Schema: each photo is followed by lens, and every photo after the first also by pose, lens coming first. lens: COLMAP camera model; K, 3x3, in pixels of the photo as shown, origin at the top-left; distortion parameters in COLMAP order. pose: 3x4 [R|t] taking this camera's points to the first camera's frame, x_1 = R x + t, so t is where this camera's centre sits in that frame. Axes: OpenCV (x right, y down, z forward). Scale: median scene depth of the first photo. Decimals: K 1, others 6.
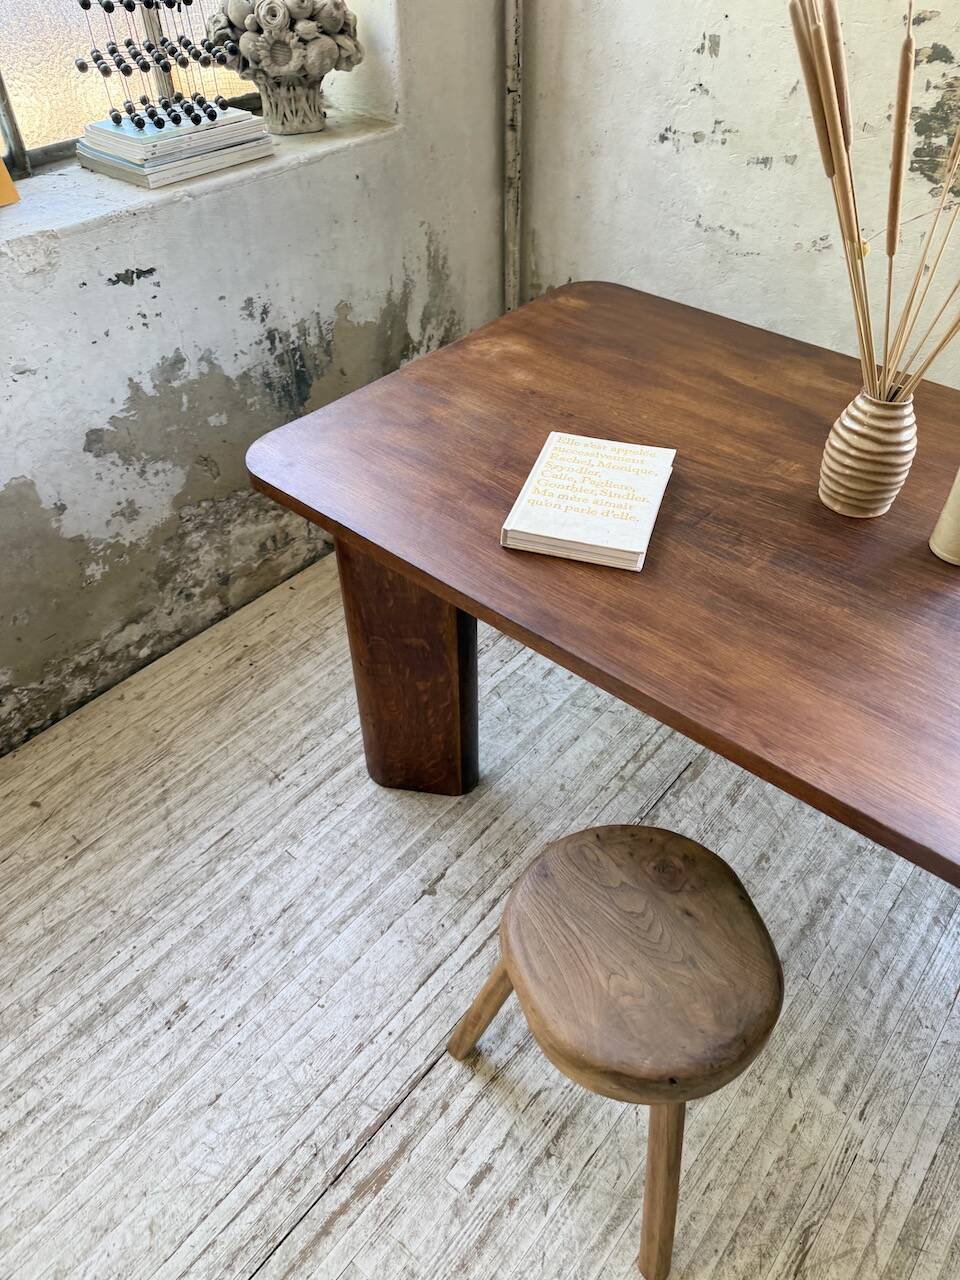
lens RADIAL K [[910.2, 0, 487.2], [0, 910.2, 643.8], [0, 0, 1]] dist [0.002790, -0.016061]
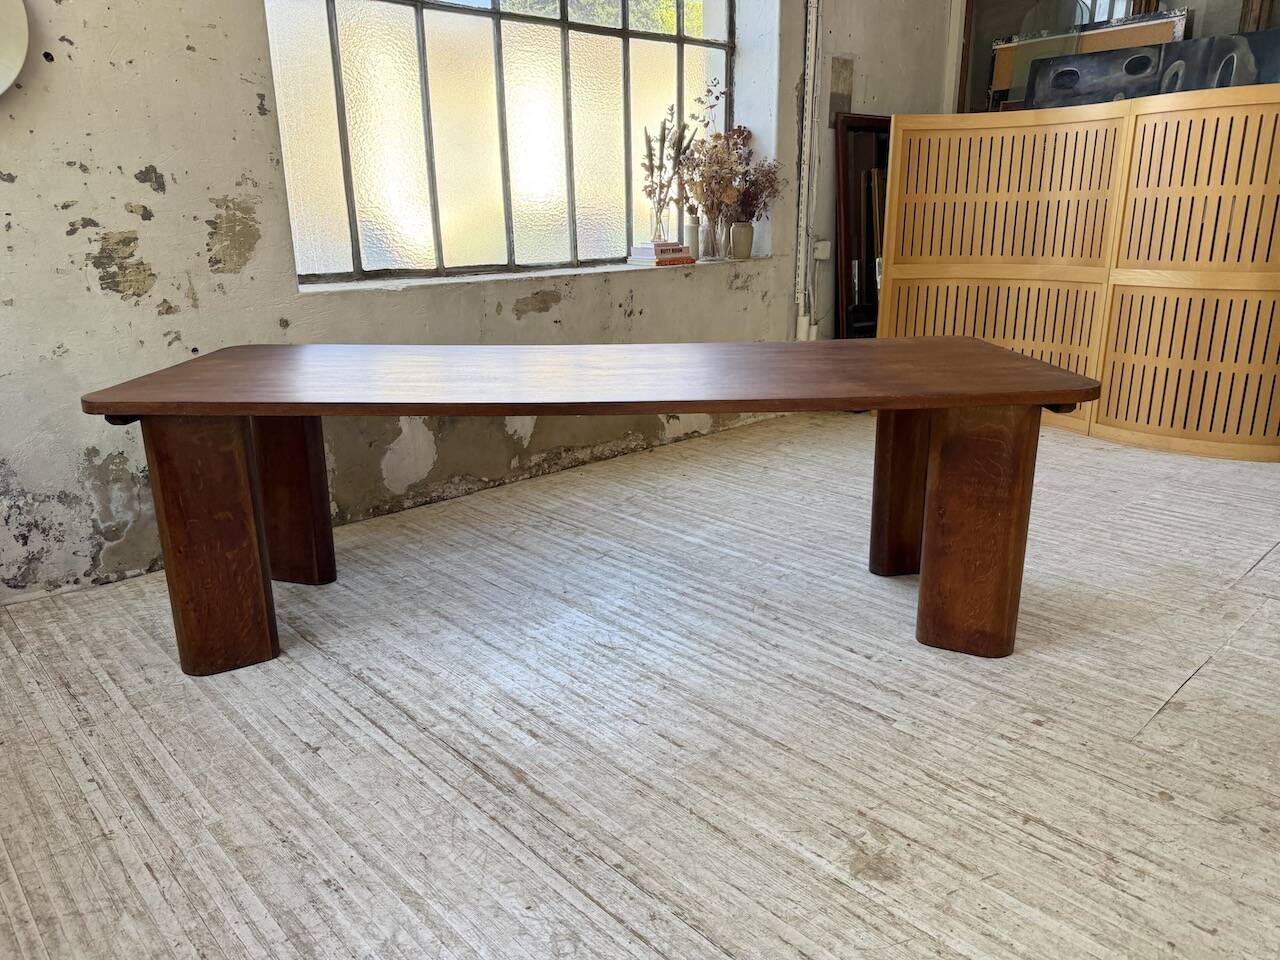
lens RADIAL K [[901.5, 0, 633.7], [0, 901.5, 487.1], [0, 0, 1]] dist [0.068419, -0.102630]
pose [[0.128604, -0.280821, 0.951105, -0.970913], [0.679256, 0.723718, 0.121837, 0.145664], [-0.722546, 0.630375, 0.283822, 0.114527]]
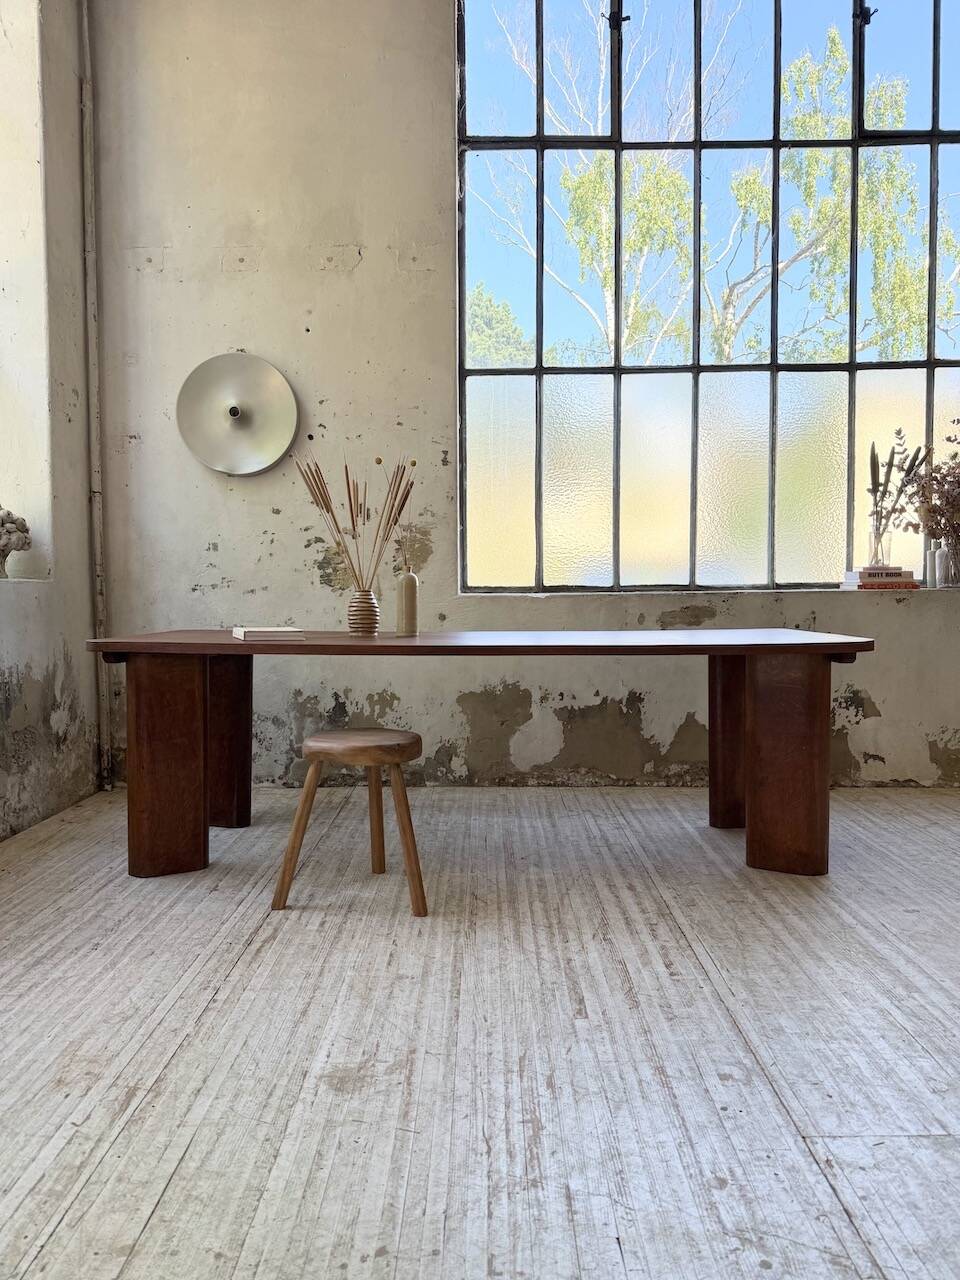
lens RADIAL K [[894.7, 0, 475.5], [0, 894.7, 638.4], [0, 0, 1]] dist [0.146460, -0.301228]
pose [[0.774852, -0.025687, 0.631620, -0.651796], [0.425769, 0.759753, -0.491422, 0.845133], [-0.467252, 0.649704, 0.599633, -0.441423]]
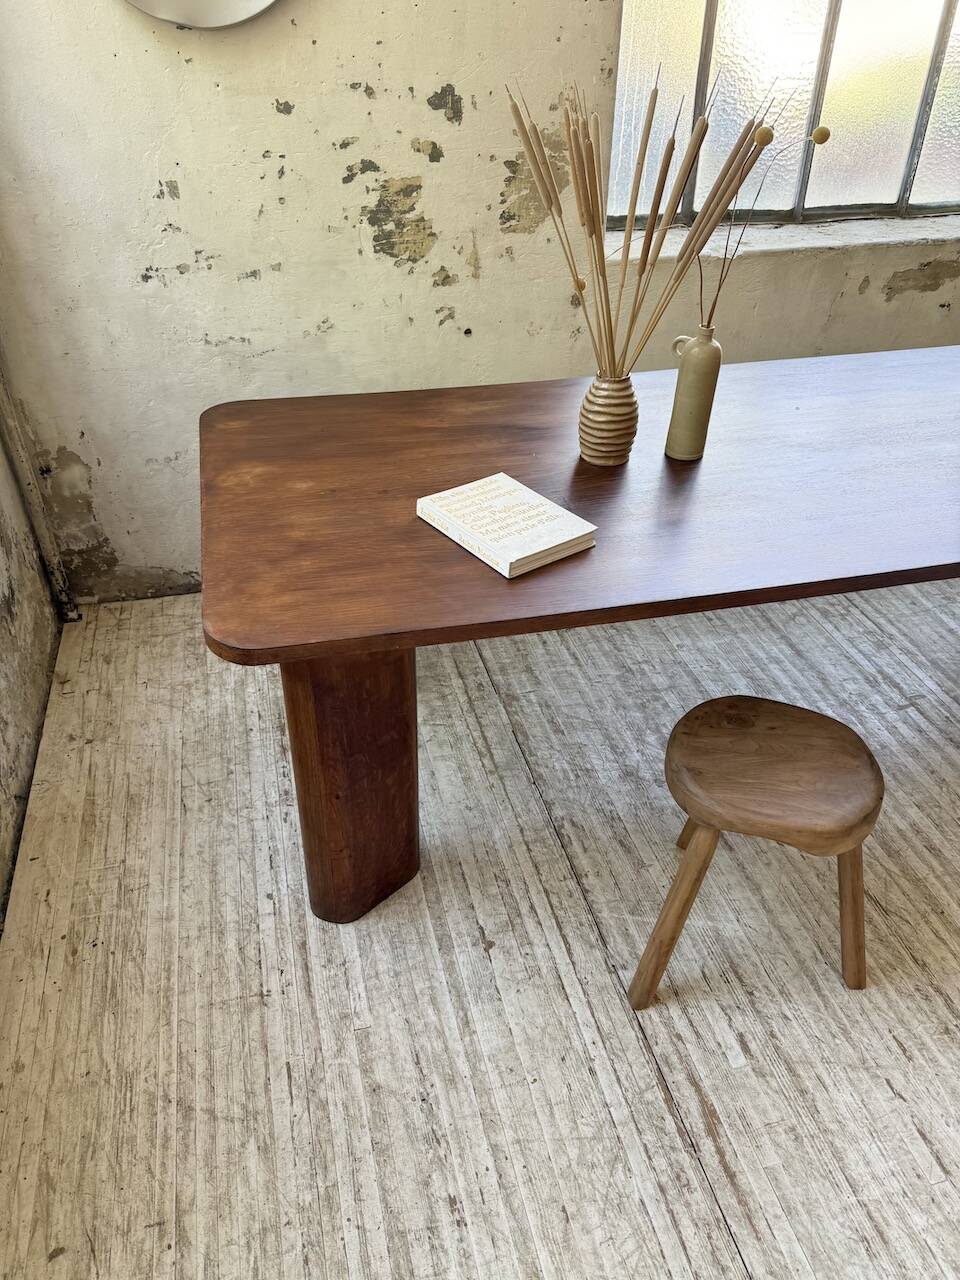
lens RADIAL K [[908.6, 0, 469.8], [0, 908.6, 643.1], [0, 0, 1]] dist [0.007902, -0.023135]
pose [[0.589931, -0.467251, 0.658527, -0.544301], [0.539423, 0.834927, 0.109181, -0.128430], [-0.600837, 0.290815, 0.744595, 0.124474]]
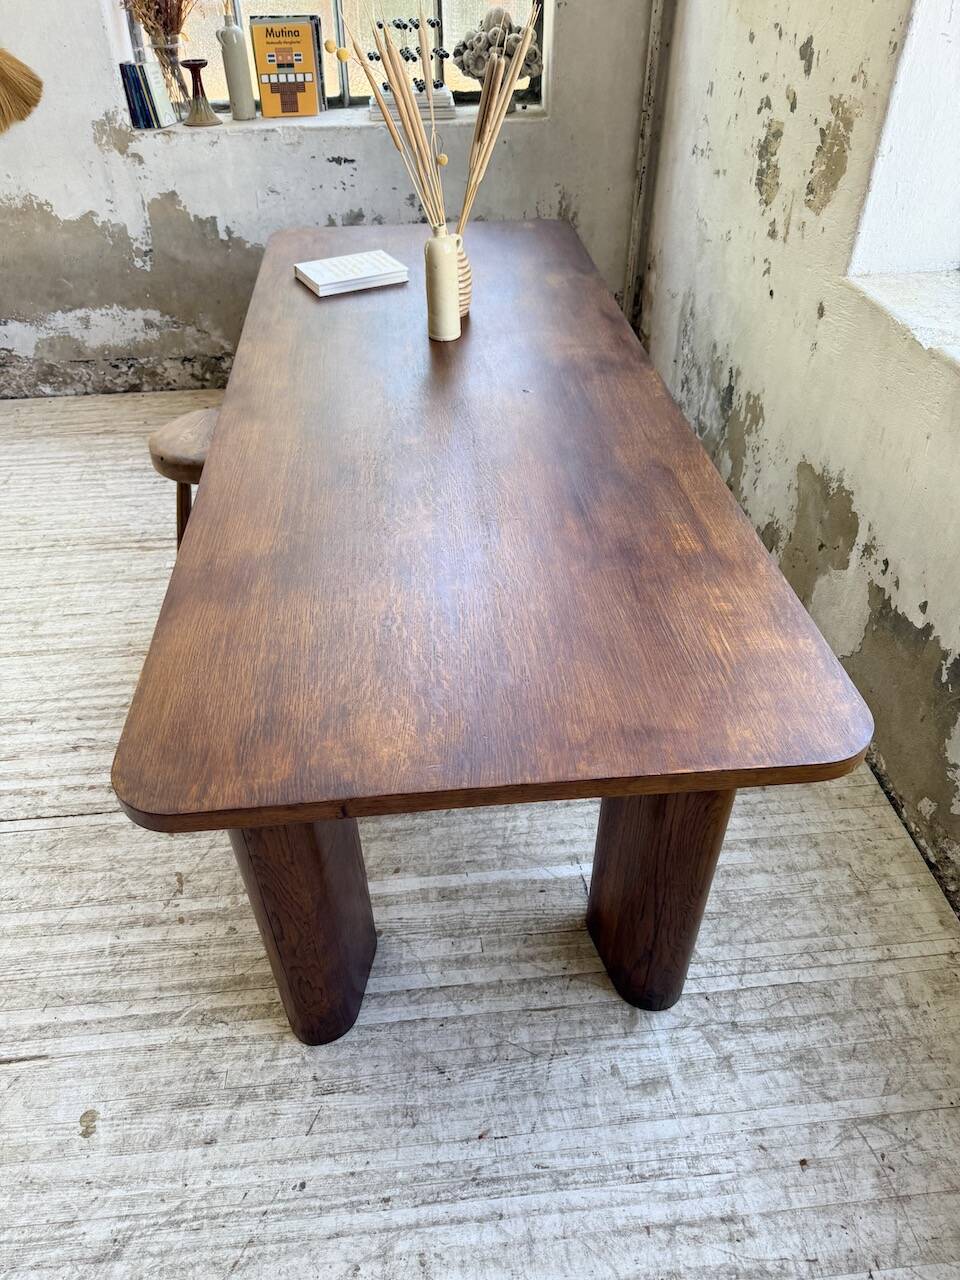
lens RADIAL K [[910.1, 0, 475.8], [0, 910.1, 635.3], [0, 0, 1]] dist [-0.010201, 0.002658]
pose [[0.711952, 0.441928, -0.545732, 1.197158], [-0.471335, 0.876808, 0.095135, 0.145689], [0.520545, 0.189492, 0.832542, -0.237018]]
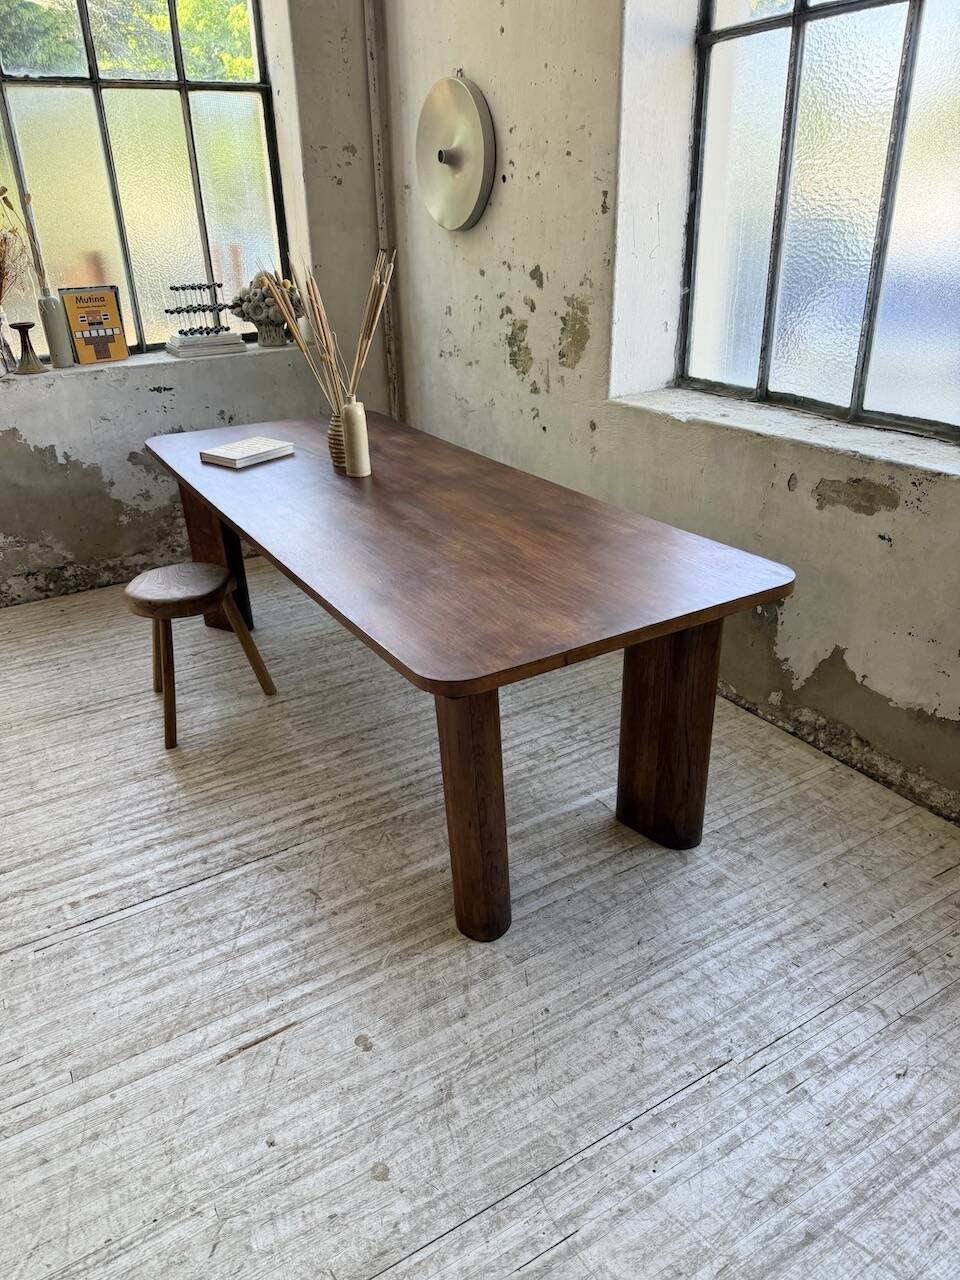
lens RADIAL K [[897.6, 0, 470.9], [0, 897.6, 645.6], [0, 0, 1]] dist [0.058715, -0.110847]
pose [[0.942152, 0.124670, -0.311139, 1.065525], [-0.207052, 0.946444, -0.247738, 0.575345], [0.263590, 0.297828, 0.917507, -0.661511]]
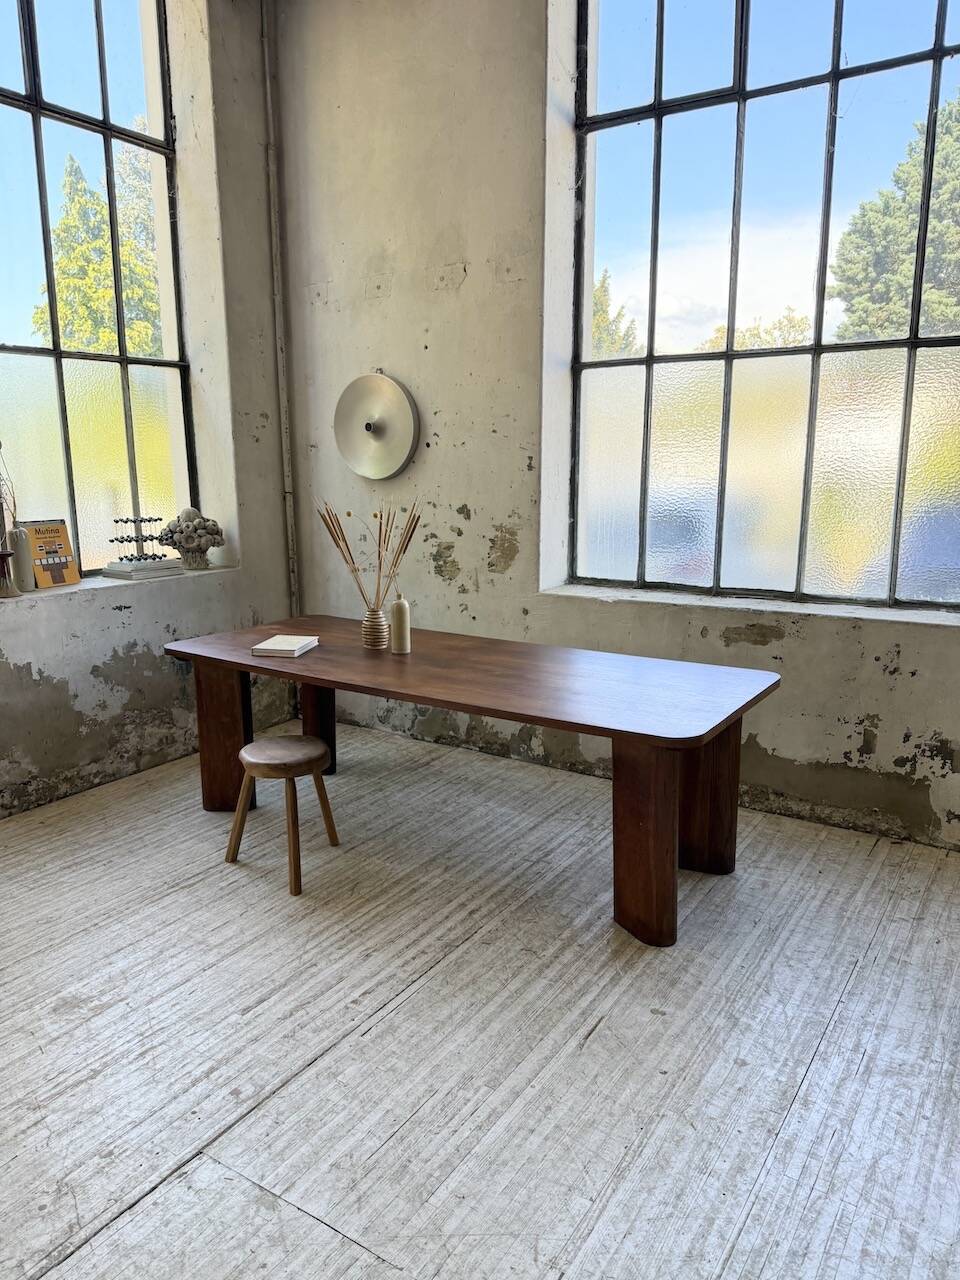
lens RADIAL K [[896.3, 0, 478.2], [0, 896.3, 642.5], [0, 0, 1]] dist [0.100083, -0.191132]
pose [[0.993434, -0.022635, 0.112144, 0.289460], [0.076665, 0.859290, -0.505710, 0.958839], [-0.084917, 0.510987, 0.855384, -1.113807]]
